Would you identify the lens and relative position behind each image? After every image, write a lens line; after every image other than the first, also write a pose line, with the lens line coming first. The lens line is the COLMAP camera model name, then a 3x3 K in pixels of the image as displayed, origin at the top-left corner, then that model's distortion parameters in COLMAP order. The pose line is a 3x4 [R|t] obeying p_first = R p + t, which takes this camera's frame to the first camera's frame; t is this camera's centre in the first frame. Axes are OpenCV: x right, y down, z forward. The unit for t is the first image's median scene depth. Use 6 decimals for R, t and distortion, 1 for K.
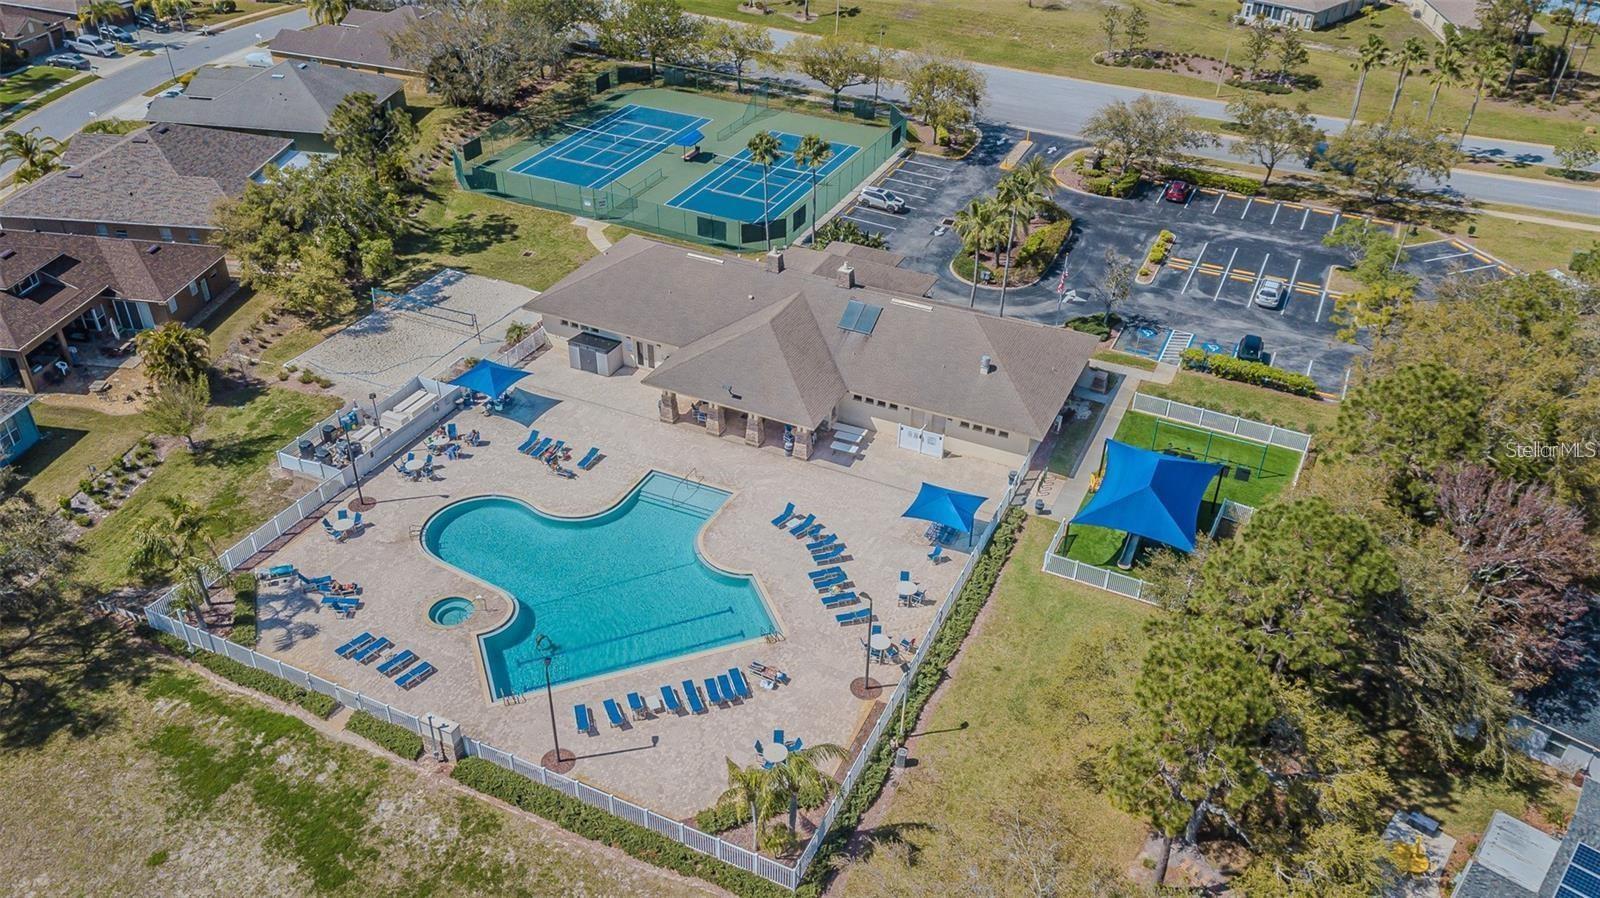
lens RADIAL K [[1244.8, 0, 800.0], [0, 1244.8, 449.0], [0, 0, 1]] dist [0.040786, -0.001090]
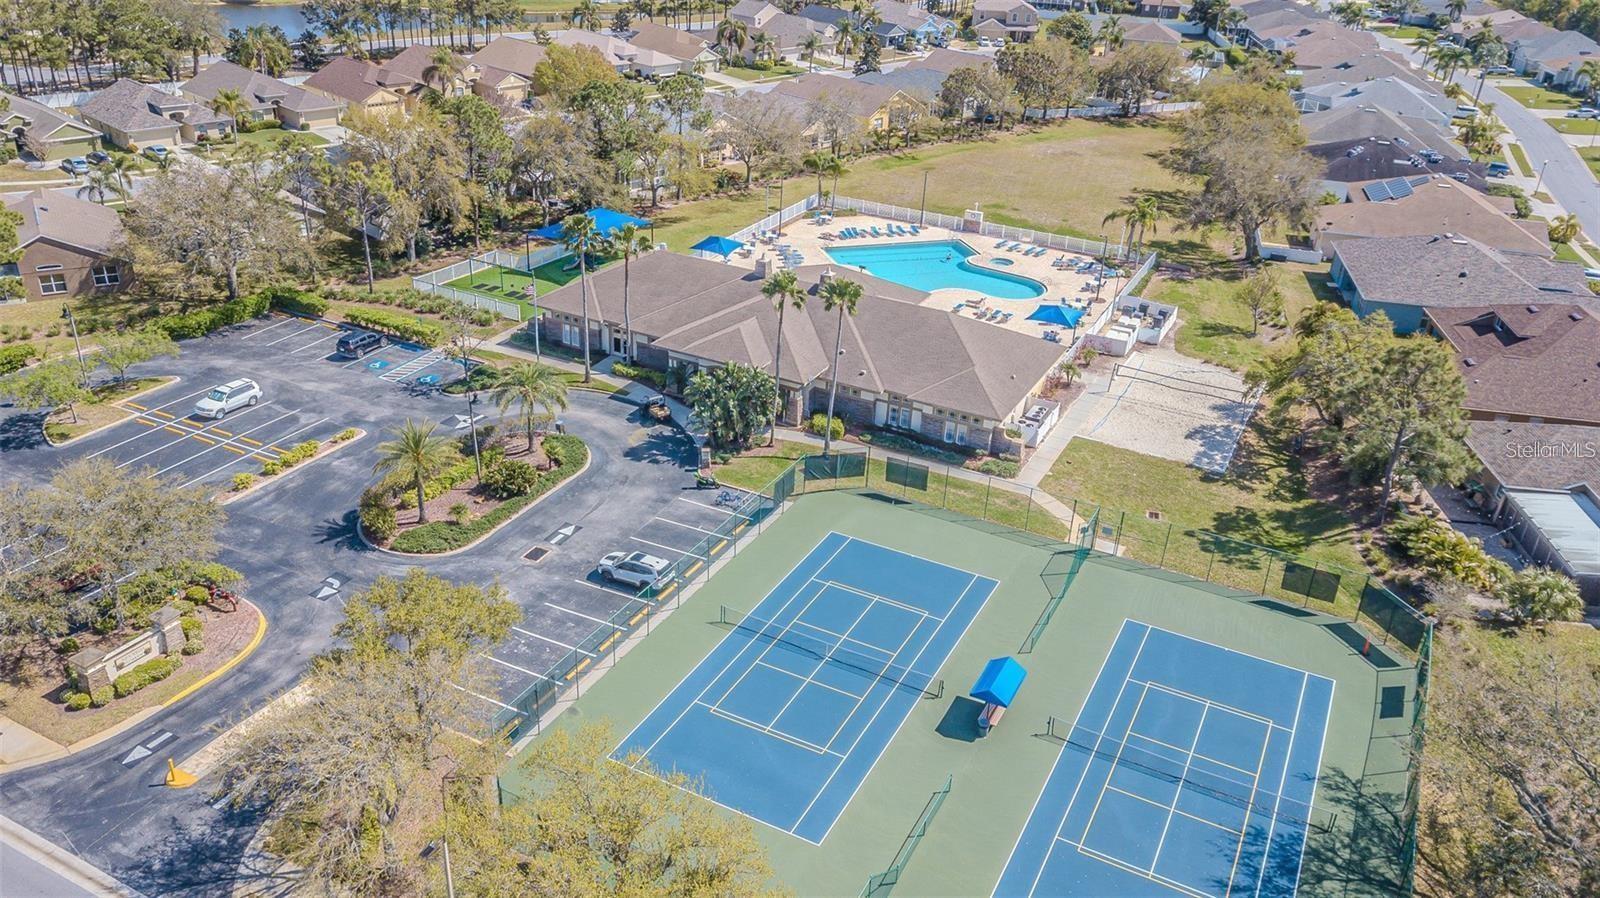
lens RADIAL K [[1244.8, 0, 800.0], [0, 1244.8, 449.0], [0, 0, 1]] dist [0.040786, -0.001090]
pose [[-0.996924, -0.078191, 0.005445, -0.012576], [-0.034740, 0.503053, 0.863557, -0.873865], [-0.070262, 0.860711, -0.504222, 1.470675]]
